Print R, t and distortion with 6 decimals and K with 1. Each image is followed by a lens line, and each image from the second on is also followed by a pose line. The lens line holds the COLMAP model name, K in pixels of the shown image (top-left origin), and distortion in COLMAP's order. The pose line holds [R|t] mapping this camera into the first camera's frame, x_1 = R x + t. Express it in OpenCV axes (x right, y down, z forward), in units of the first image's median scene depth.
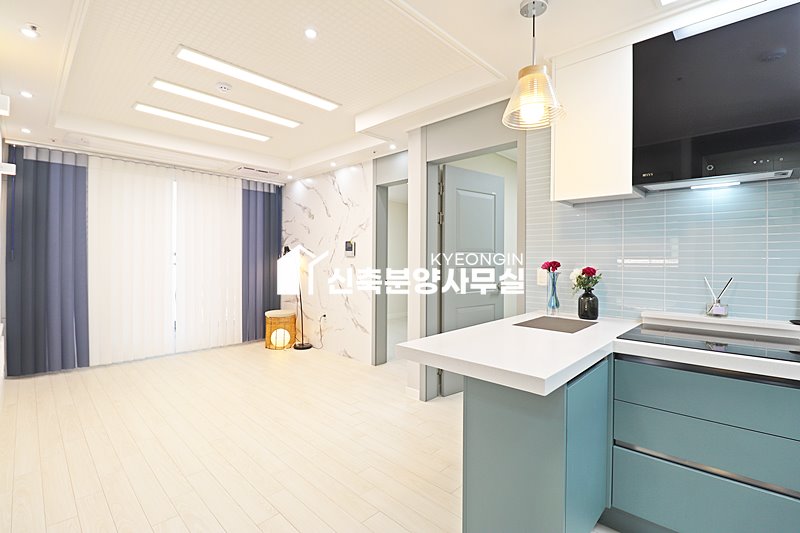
lens RADIAL K [[368.1, 0, 401.9], [0, 368.1, 258.9], [0, 0, 1]] dist [-0.004161, -0.010002]
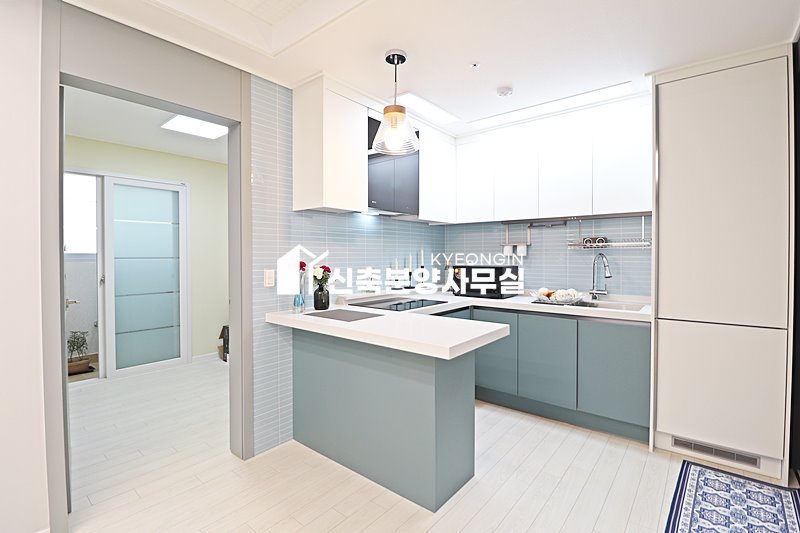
lens RADIAL K [[368.1, 0, 400.6], [0, 368.1, 260.1], [0, 0, 1]] dist [-0.004161, -0.010002]
pose [[-0.077596, -0.017398, 0.996833, -0.447122], [0.001433, 0.999845, 0.017562, -0.010350], [-0.996984, 0.002791, -0.077559, 0.541309]]
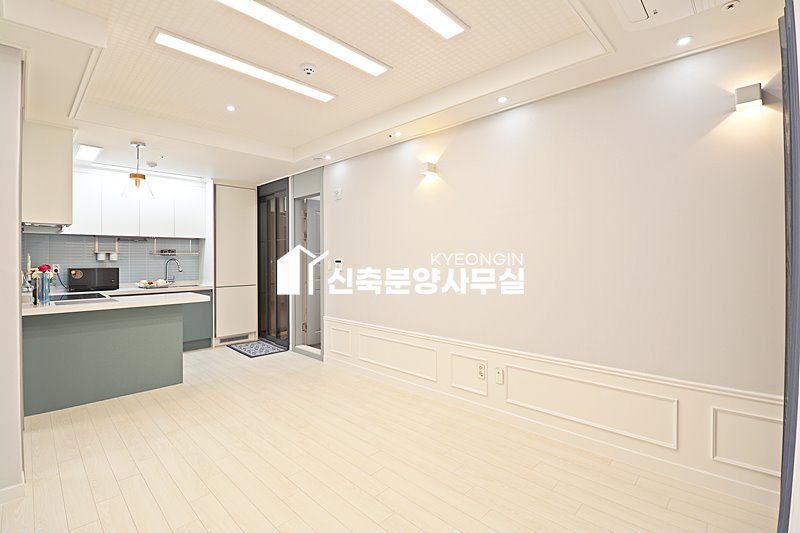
lens RADIAL K [[368.1, 0, 404.8], [0, 368.1, 256.5], [0, 0, 1]] dist [-0.004161, -0.010002]
pose [[-0.999999, -0.000274, -0.001442, -0.601345], [-0.000265, 0.999980, -0.006300, -0.009845], [0.001443, -0.006300, -0.999979, 1.570366]]
